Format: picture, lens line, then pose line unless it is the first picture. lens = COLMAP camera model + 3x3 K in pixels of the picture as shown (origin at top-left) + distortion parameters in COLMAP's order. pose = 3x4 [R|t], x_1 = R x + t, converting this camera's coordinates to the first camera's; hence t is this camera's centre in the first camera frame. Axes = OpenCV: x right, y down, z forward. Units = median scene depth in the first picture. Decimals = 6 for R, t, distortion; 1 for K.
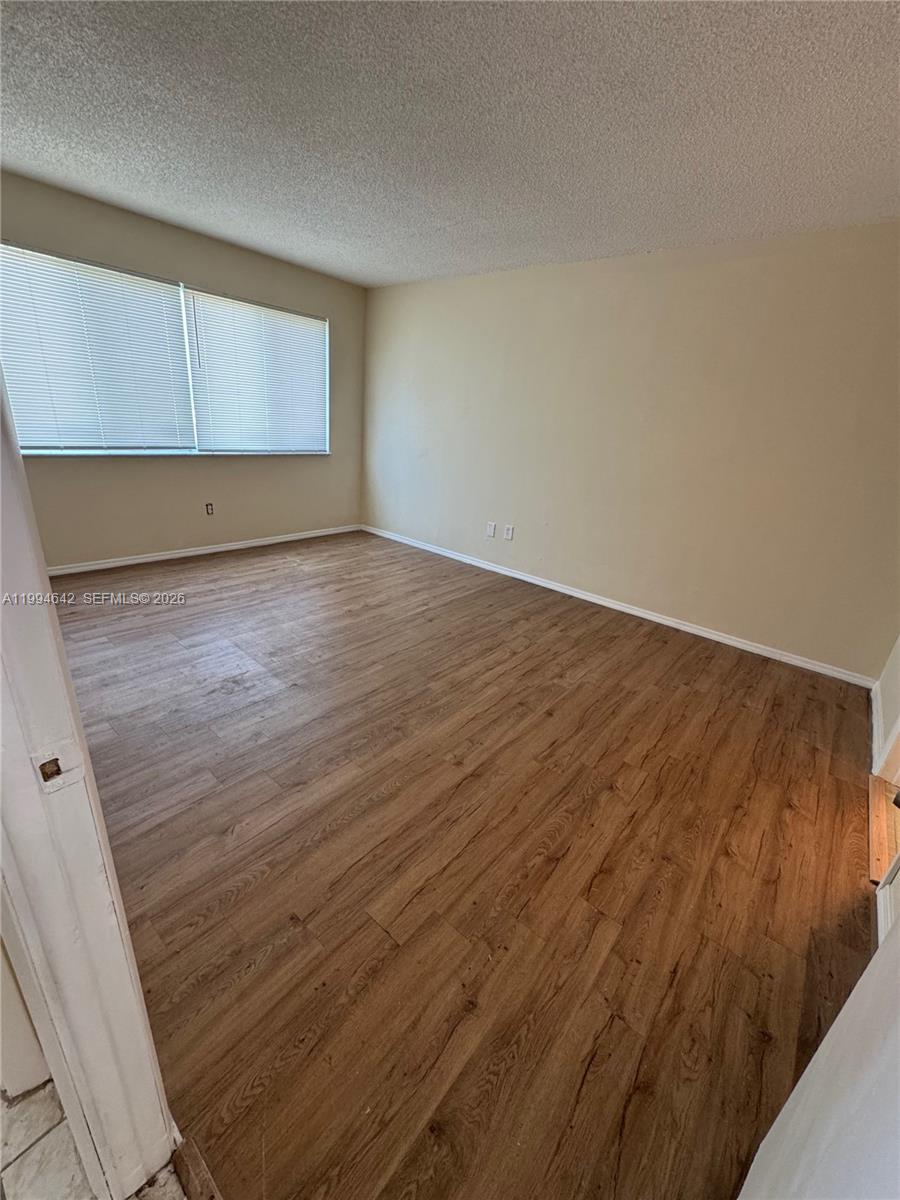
lens RADIAL K [[483.0, 0, 452.5], [0, 483.0, 600.3], [0, 0, 1]] dist [-0.000667, 0.000088]
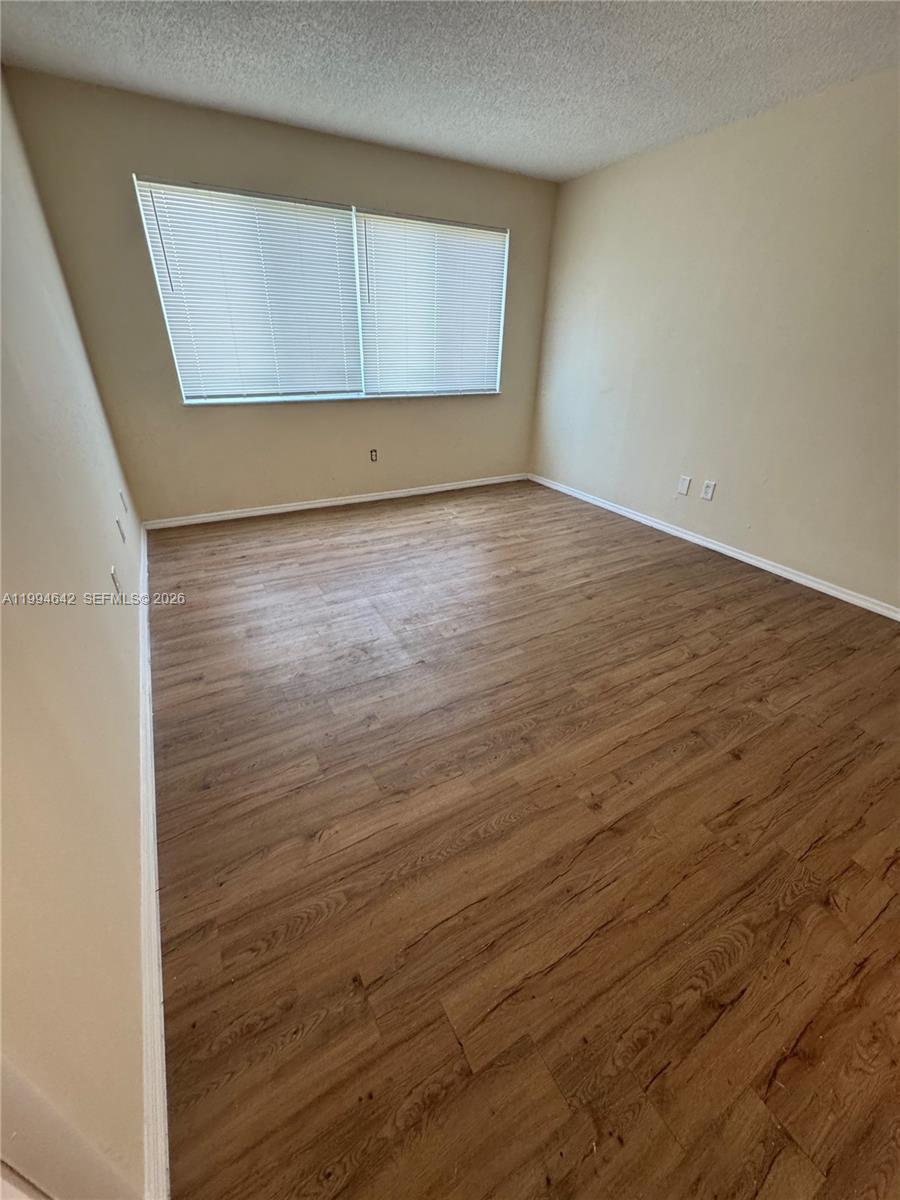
lens RADIAL K [[483.0, 0, 452.5], [0, 483.0, 600.3], [0, 0, 1]] dist [-0.000667, 0.000088]
pose [[0.936057, 0.111671, -0.333657, 0.016669], [-0.072979, 0.989295, 0.126367, -0.059478], [0.344197, -0.093937, 0.934187, 0.193284]]
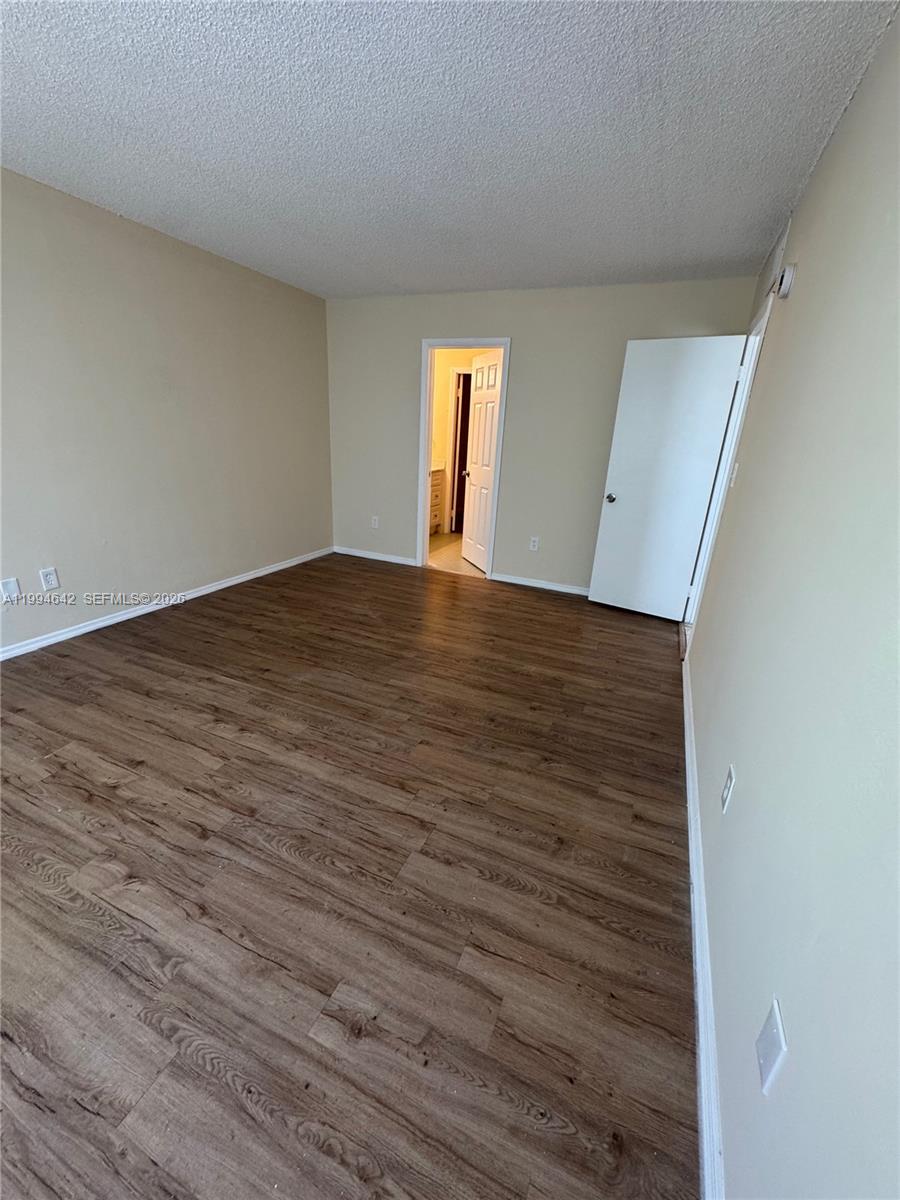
lens RADIAL K [[483.0, 0, 452.5], [0, 483.0, 600.3], [0, 0, 1]] dist [-0.000667, 0.000088]
pose [[-0.271431, -0.414351, 0.868699, -1.130794], [0.273499, 0.832168, 0.482384, -0.521370], [-0.922780, 0.368522, -0.112551, 1.065690]]
